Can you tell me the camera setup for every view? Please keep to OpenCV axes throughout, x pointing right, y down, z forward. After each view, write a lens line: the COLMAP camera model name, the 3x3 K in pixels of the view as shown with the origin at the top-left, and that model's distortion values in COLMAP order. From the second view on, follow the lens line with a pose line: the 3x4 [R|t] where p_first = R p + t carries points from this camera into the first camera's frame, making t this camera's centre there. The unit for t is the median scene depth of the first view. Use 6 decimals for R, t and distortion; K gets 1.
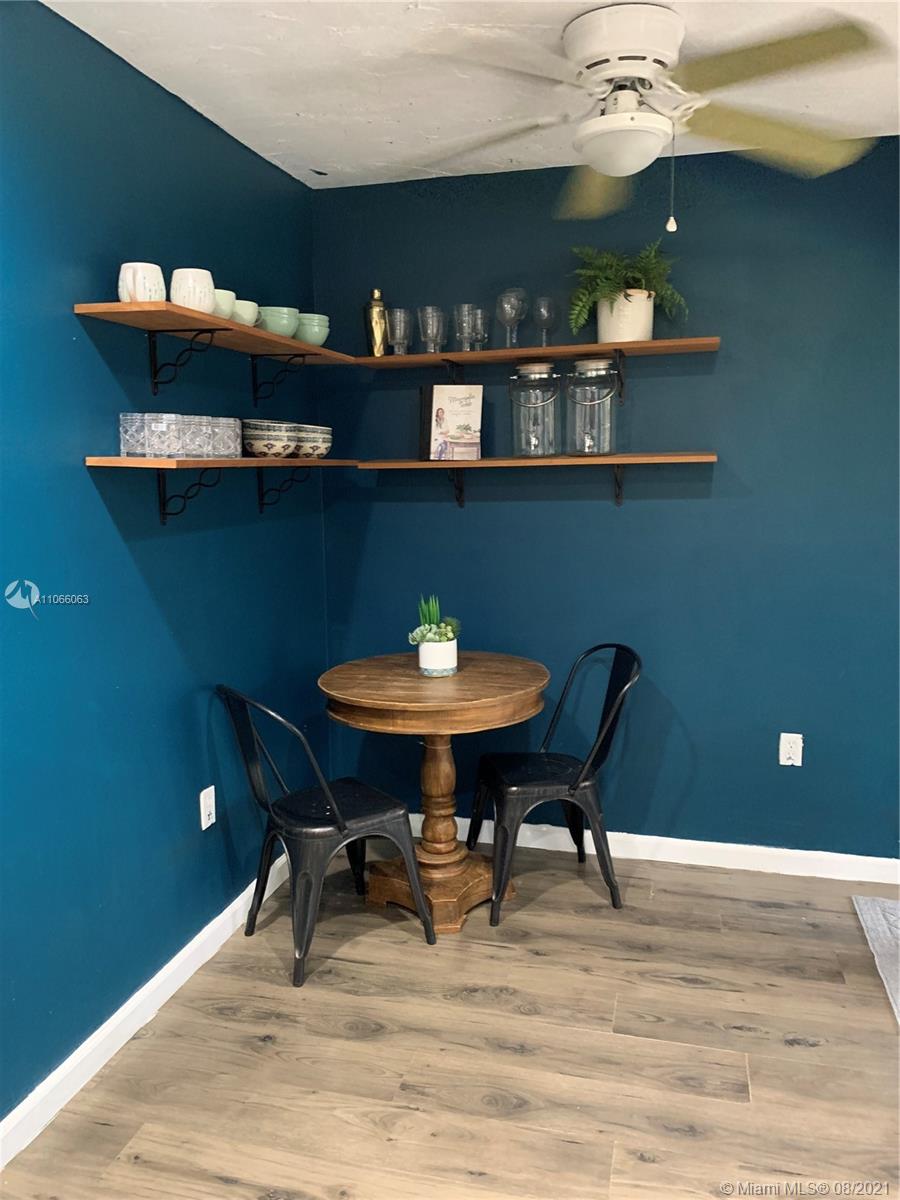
lens RADIAL K [[911.9, 0, 450.0], [0, 911.9, 600.0], [0, 0, 1]] dist [0.071910, -0.079510]
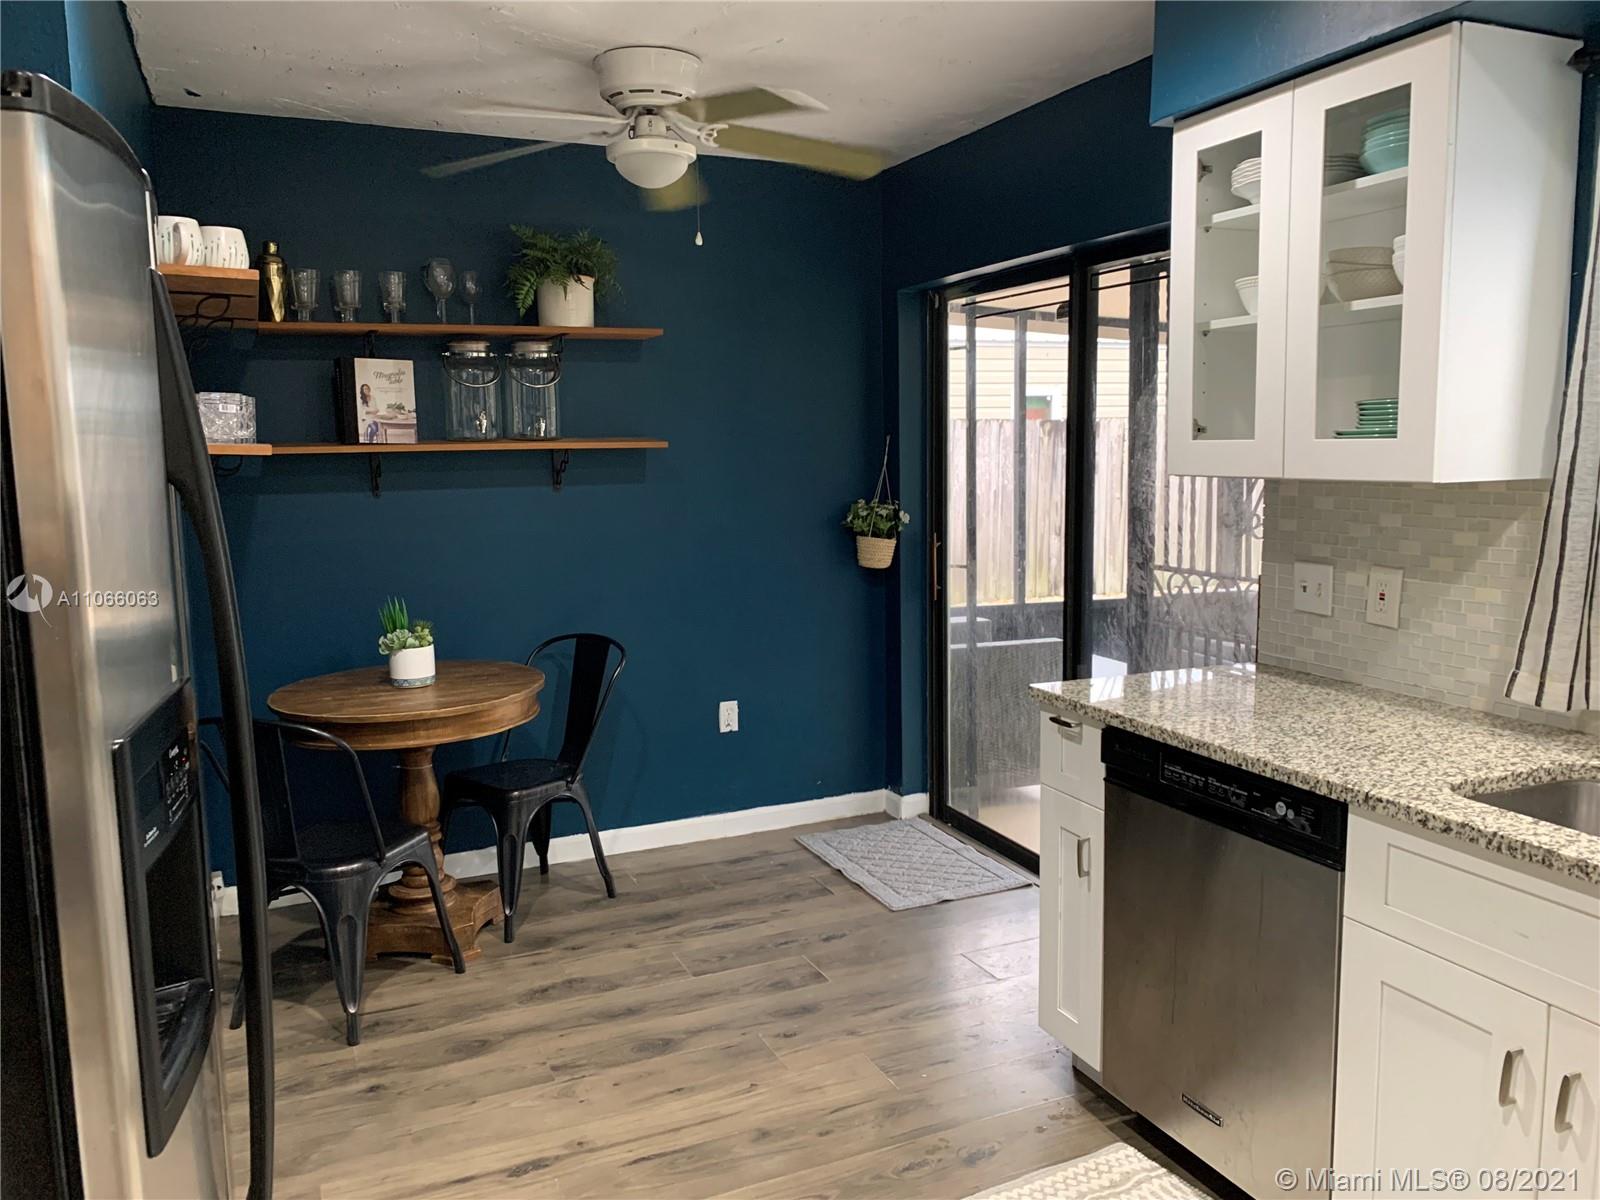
lens RADIAL K [[1215.8, 0, 800.0], [0, 1215.8, 600.0], [0, 0, 1]] dist [0.071910, -0.079510]
pose [[0.780729, -0.076099, 0.620219, -0.456472], [0.088123, 0.996046, 0.011283, 0.019136], [-0.618625, 0.045847, 0.784348, -0.171855]]
